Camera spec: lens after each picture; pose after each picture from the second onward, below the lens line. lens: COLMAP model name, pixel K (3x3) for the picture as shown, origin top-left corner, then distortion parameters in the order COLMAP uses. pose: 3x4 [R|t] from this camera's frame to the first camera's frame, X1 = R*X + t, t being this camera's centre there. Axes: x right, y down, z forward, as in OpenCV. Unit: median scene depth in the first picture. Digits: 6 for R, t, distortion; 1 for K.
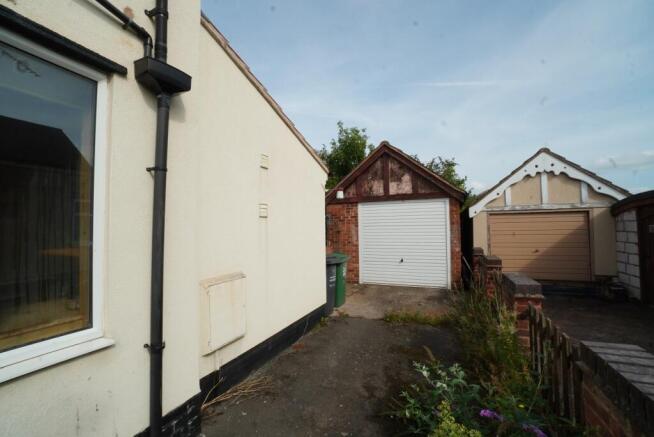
lens RADIAL K [[281.1, 0, 328.1], [0, 281.1, 220.1], [0, 0, 1]] dist [-0.025452, 0.002365]
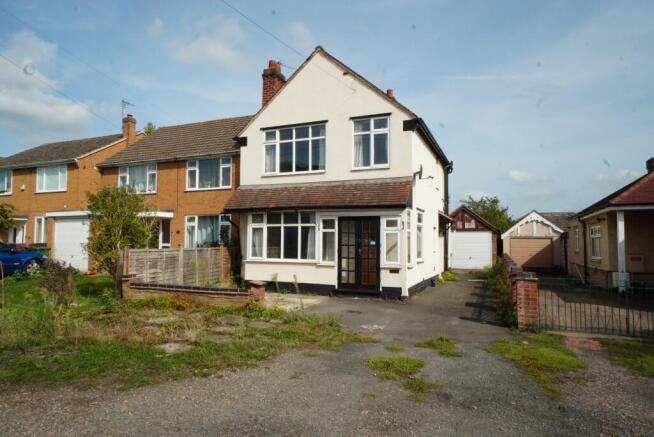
lens RADIAL K [[411.9, 0, 324.3], [0, 411.9, 221.2], [0, 0, 1]] dist [0.024190, -0.000642]
pose [[0.999783, 0.020512, 0.003572, -0.948996], [-0.020424, 0.999528, -0.022945, -0.051320], [-0.004040, 0.022867, 0.999730, -2.372040]]
